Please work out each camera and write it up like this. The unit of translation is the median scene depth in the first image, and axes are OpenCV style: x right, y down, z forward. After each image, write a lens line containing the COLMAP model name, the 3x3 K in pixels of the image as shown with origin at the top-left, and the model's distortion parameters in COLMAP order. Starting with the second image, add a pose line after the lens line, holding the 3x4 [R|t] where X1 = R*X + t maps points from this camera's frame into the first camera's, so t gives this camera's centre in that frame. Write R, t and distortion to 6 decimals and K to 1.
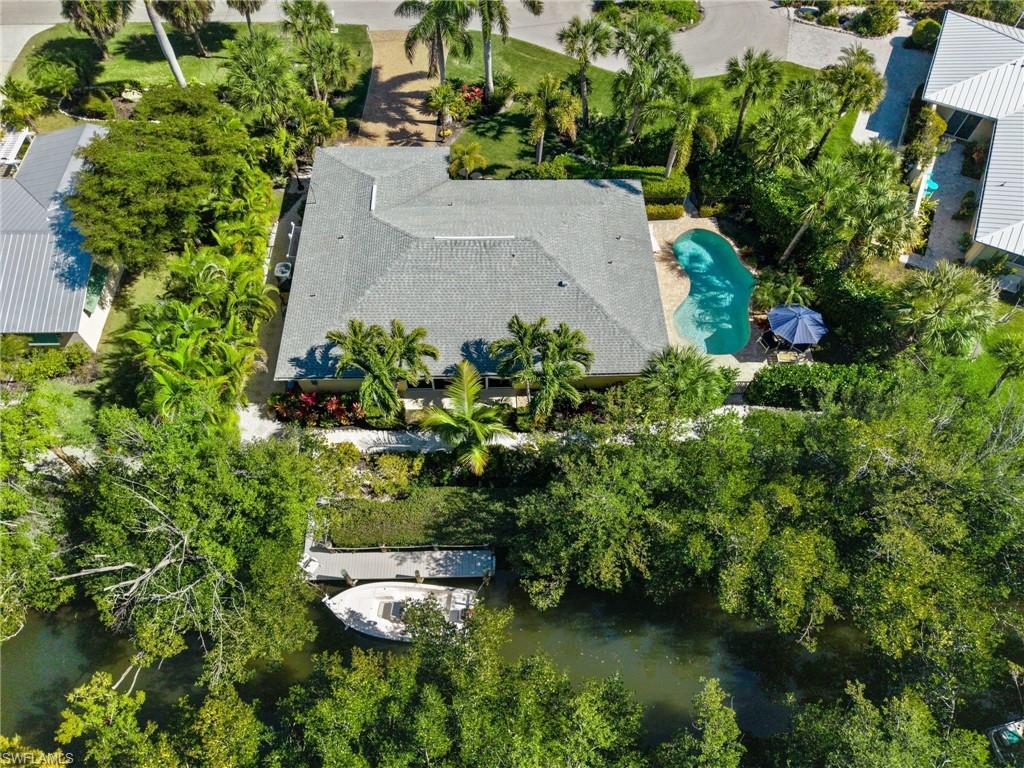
lens RADIAL K [[685.4, 0, 512.0], [0, 685.4, 384.0], [0, 0, 1]] dist [-0.004560, -0.001791]
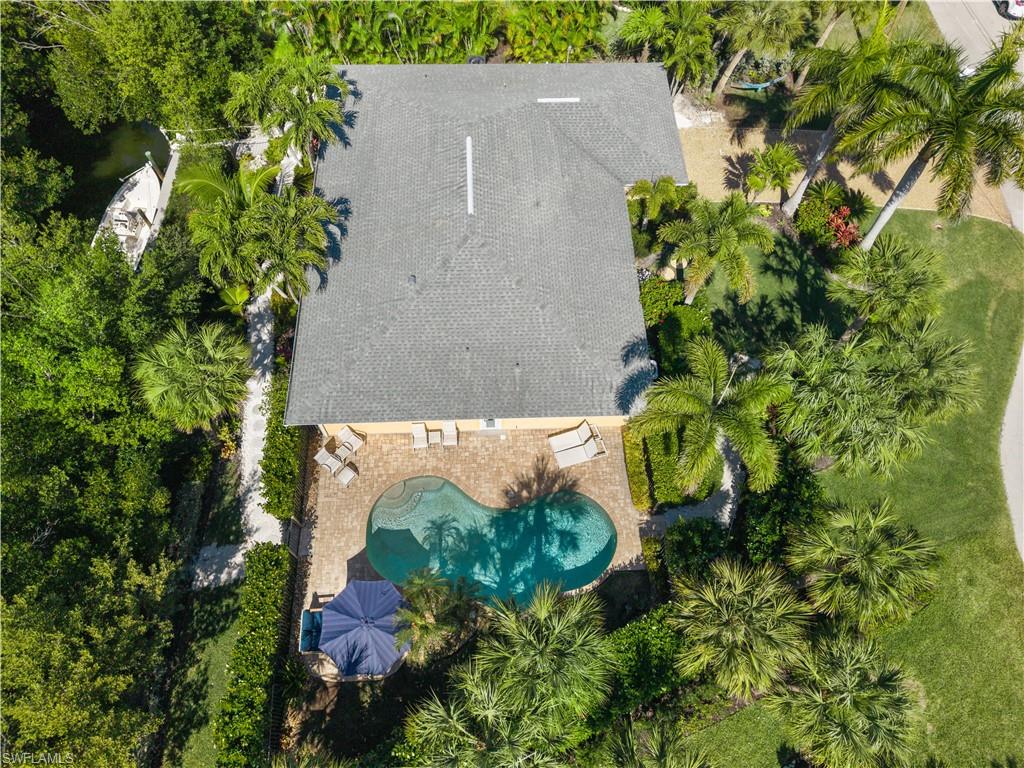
lens RADIAL K [[685.4, 0, 512.0], [0, 685.4, 384.0], [0, 0, 1]] dist [-0.004560, -0.001791]
pose [[0.010261, 0.874256, -0.485356, 0.478980], [-0.863550, 0.252470, 0.436509, -0.478975], [0.504159, 0.414650, 0.757555, 0.468505]]
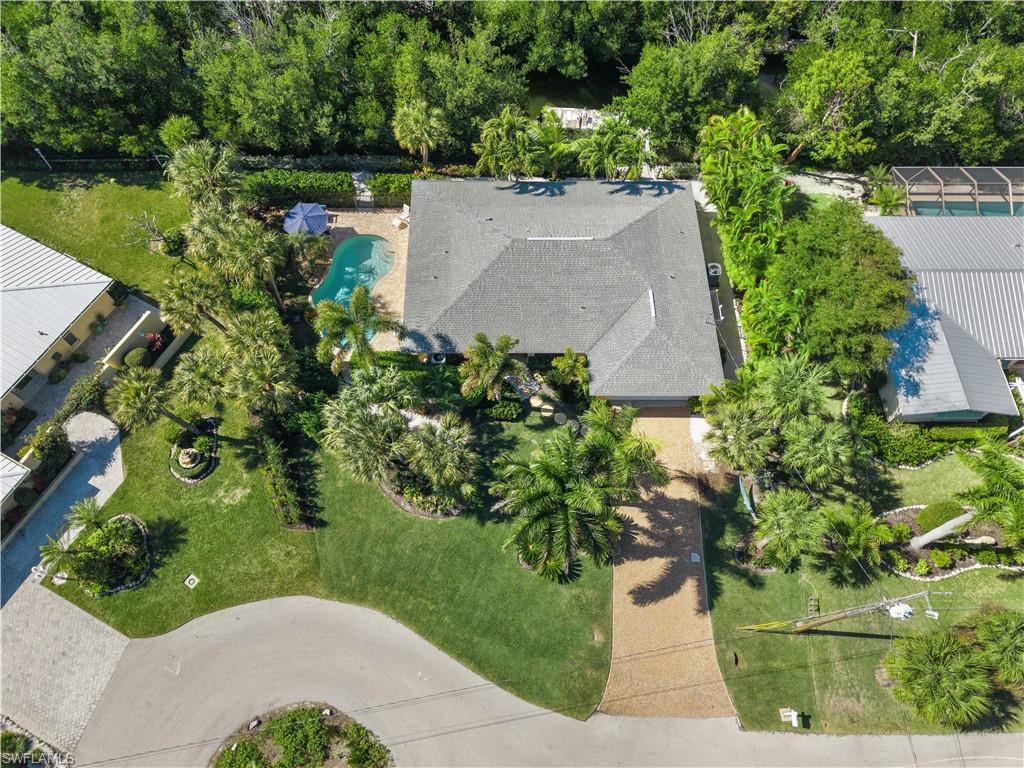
lens RADIAL K [[685.4, 0, 512.0], [0, 685.4, 384.0], [0, 0, 1]] dist [-0.004560, -0.001791]
pose [[-0.998891, -0.035246, -0.031219, 0.053801], [-0.008151, -0.523595, 0.851928, -1.230948], [-0.046373, 0.851238, 0.522727, 0.522444]]
